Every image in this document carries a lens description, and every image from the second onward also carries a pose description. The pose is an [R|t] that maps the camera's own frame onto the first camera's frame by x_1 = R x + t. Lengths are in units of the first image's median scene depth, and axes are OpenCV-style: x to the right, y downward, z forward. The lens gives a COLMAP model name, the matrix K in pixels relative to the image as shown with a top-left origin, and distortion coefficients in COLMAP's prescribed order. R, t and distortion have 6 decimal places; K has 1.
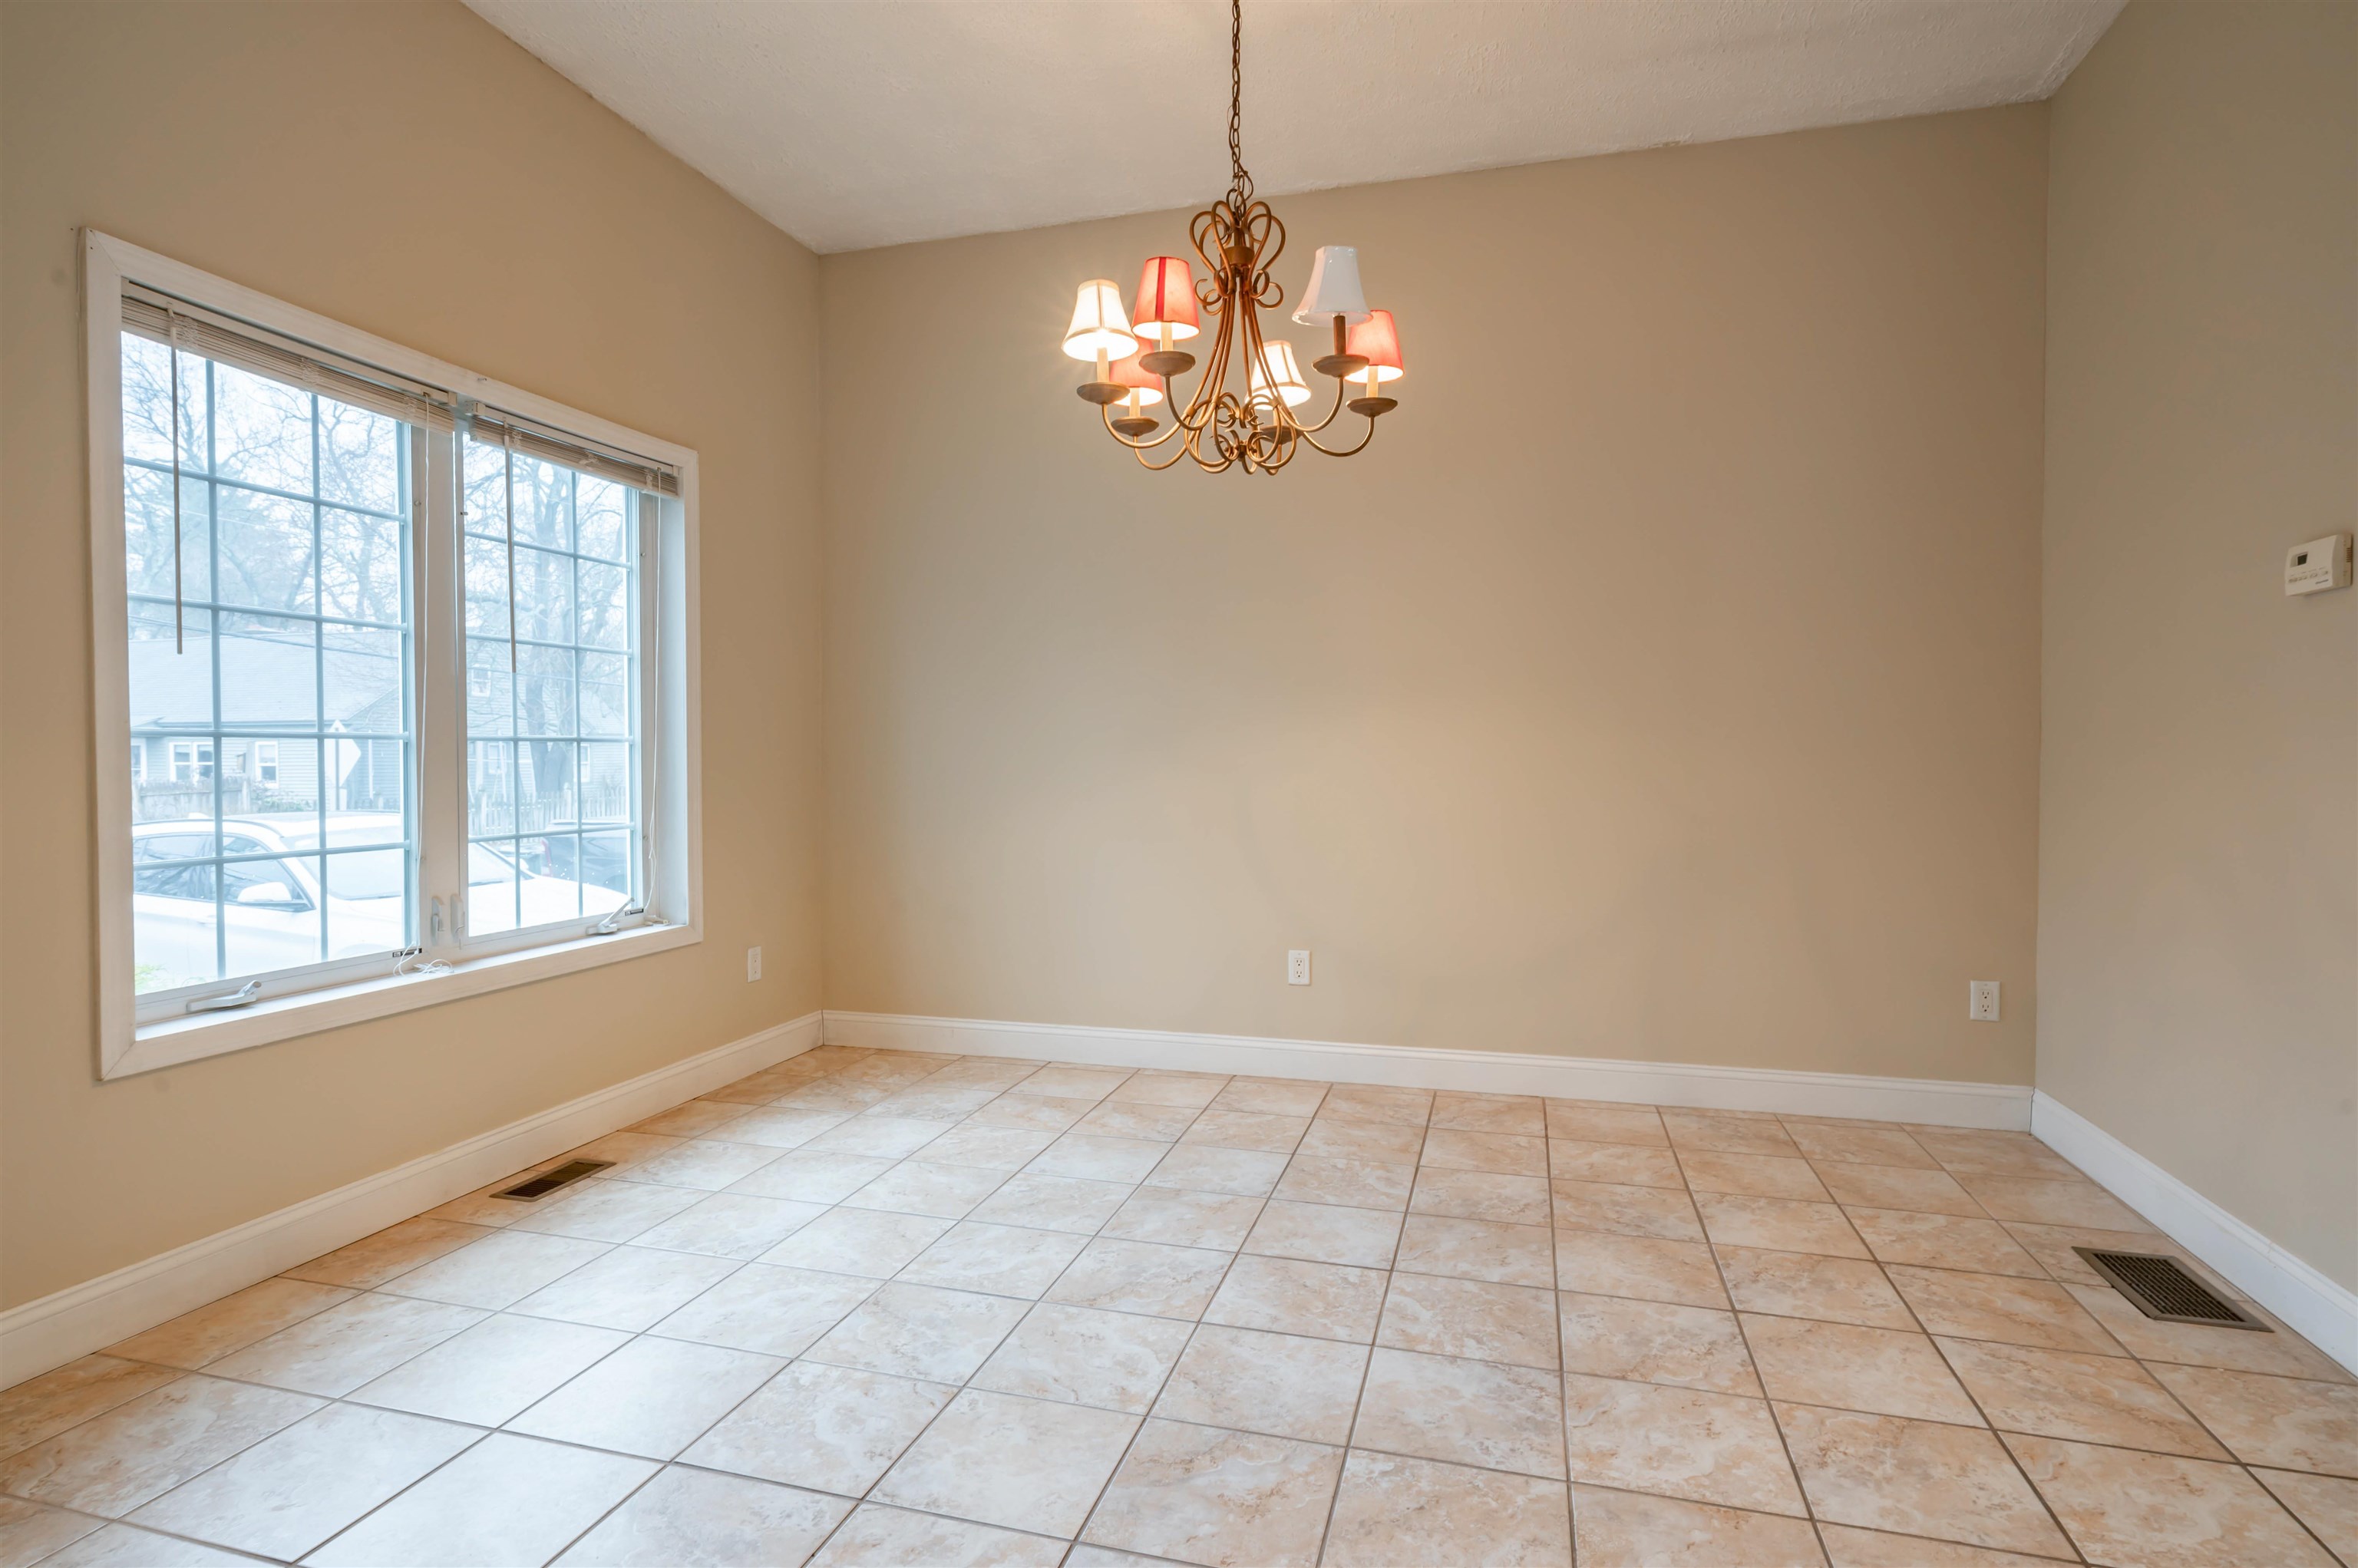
lens RADIAL K [[1176.1, 0, 1180.9], [0, 1176.1, 778.1], [0, 0, 1]] dist [-0.000555, 0.000137]
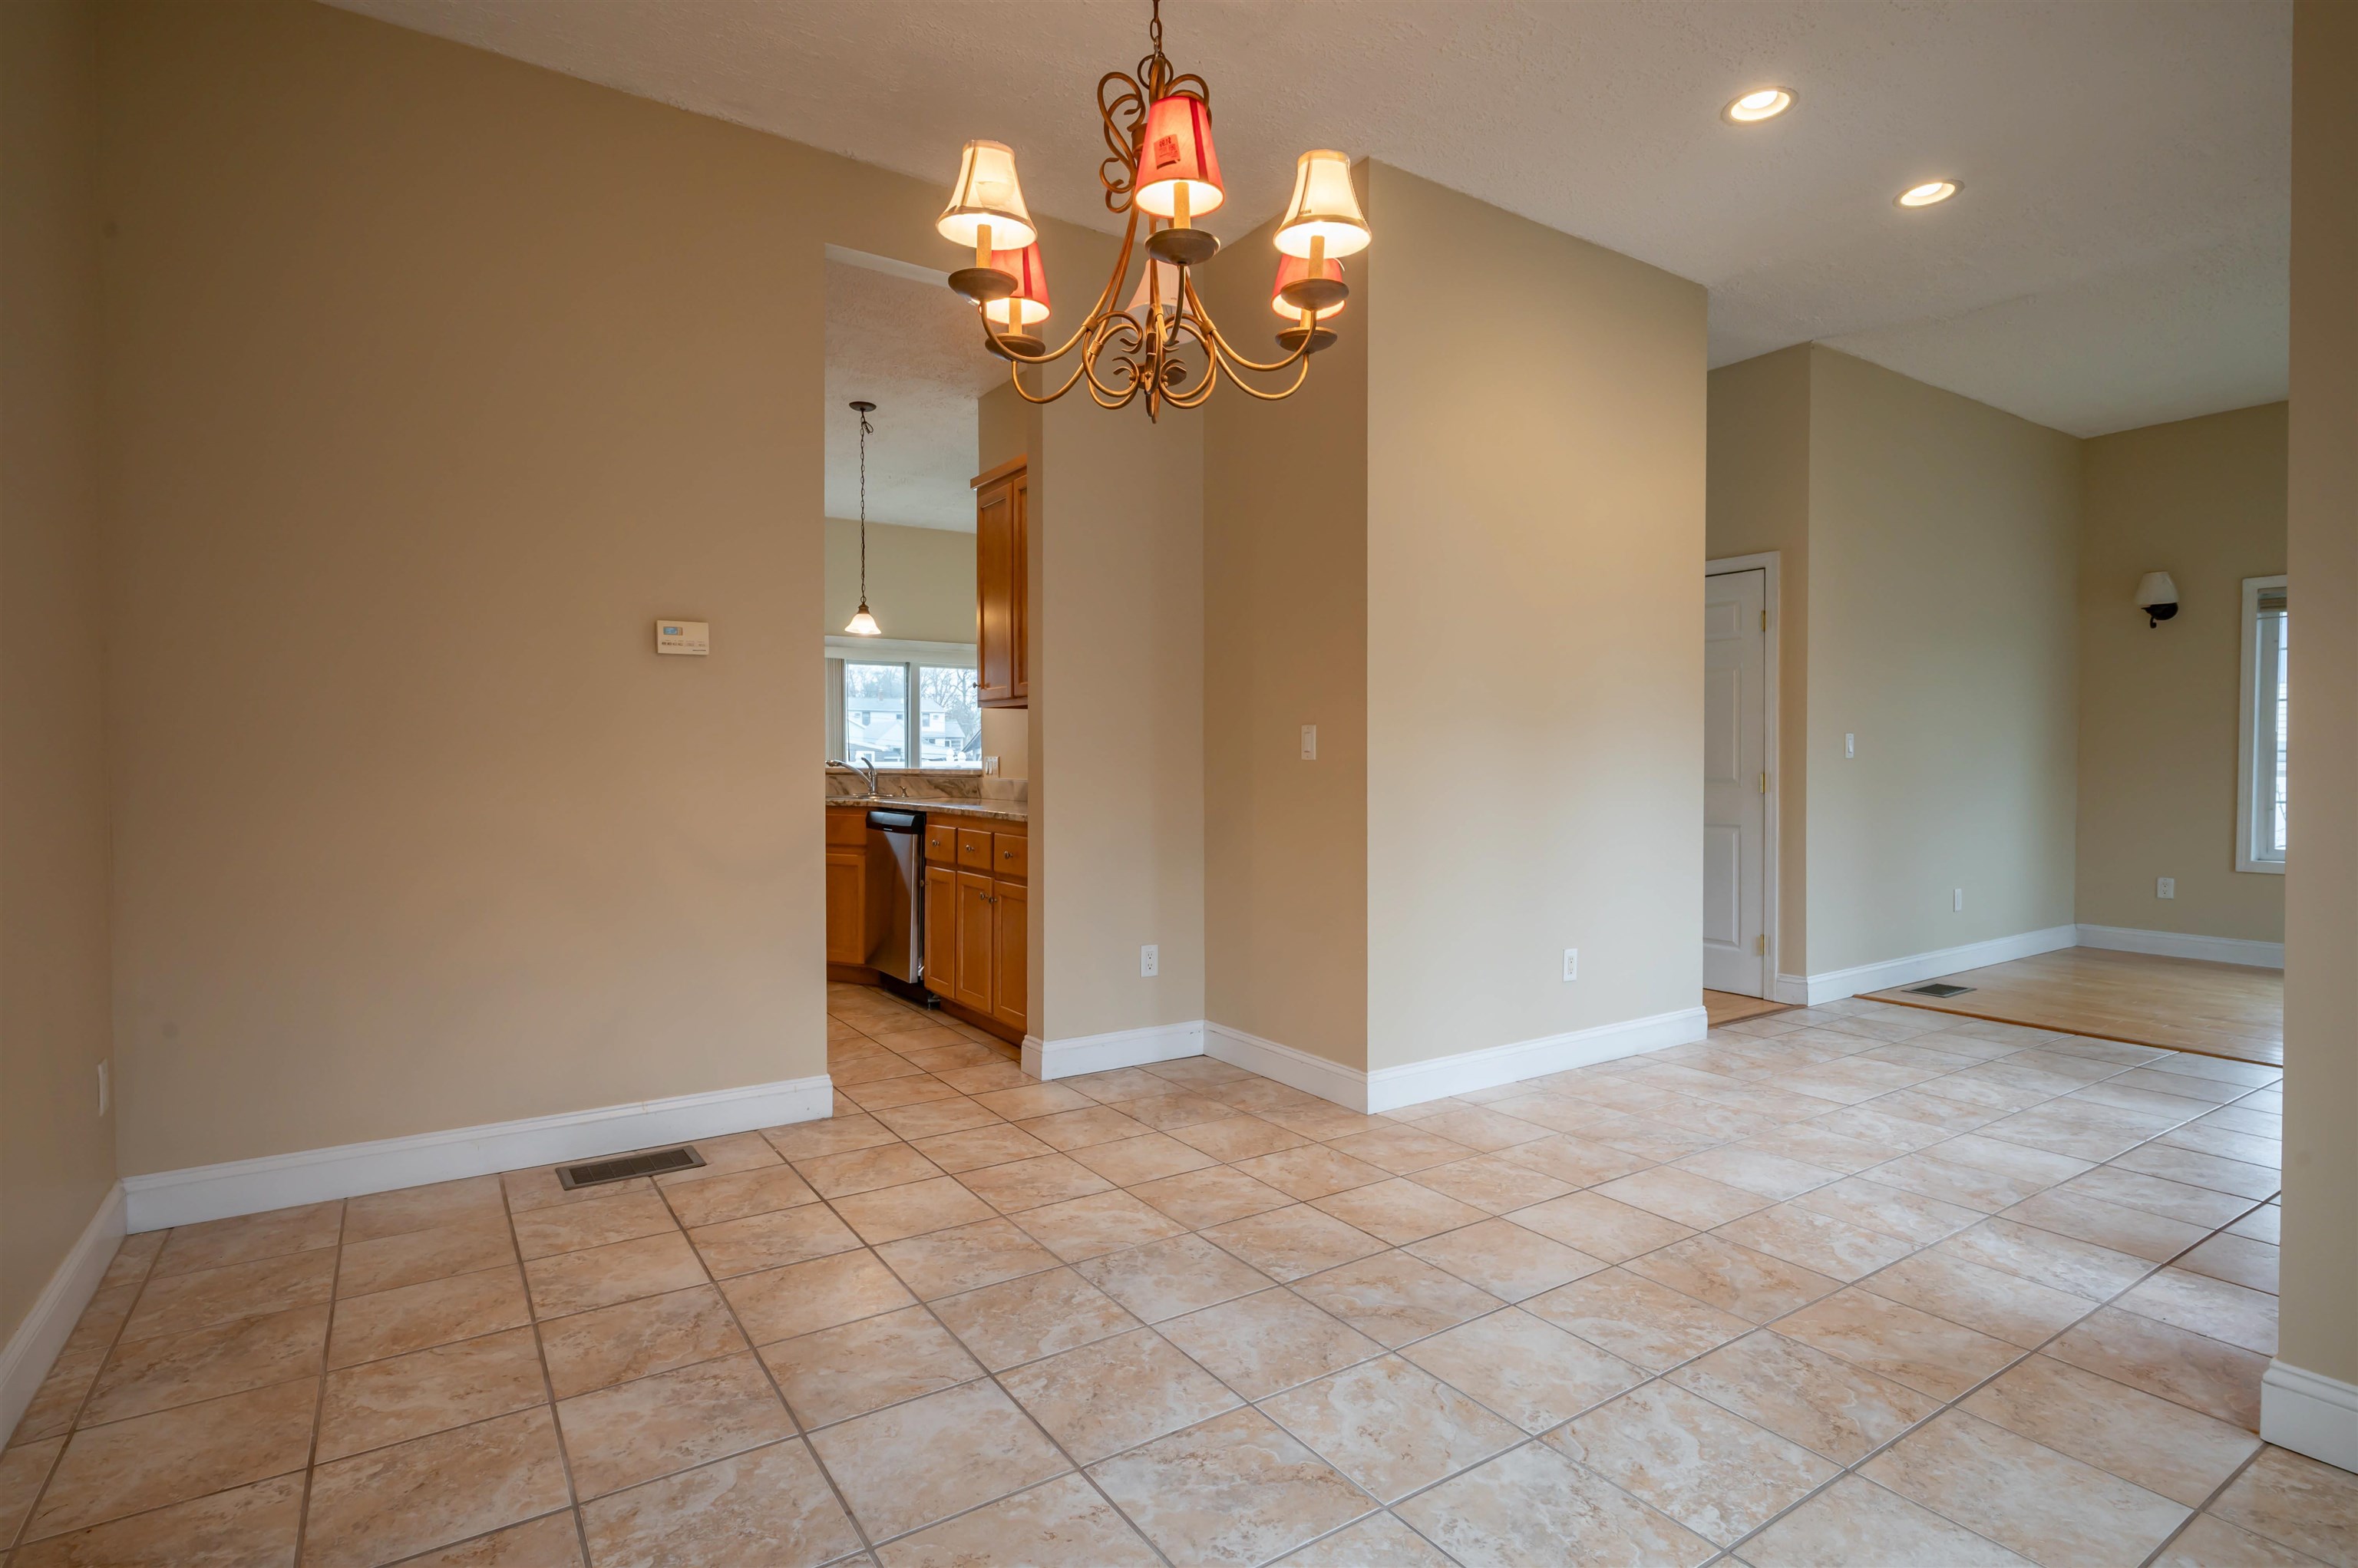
lens RADIAL K [[1176.1, 0, 1181.2], [0, 1176.1, 777.4], [0, 0, 1]] dist [-0.000555, 0.000137]
pose [[-0.757823, -0.010192, 0.652380, -0.553990], [0.013966, 0.999395, 0.031837, -0.043481], [-0.652310, 0.033238, -0.757223, 1.798640]]
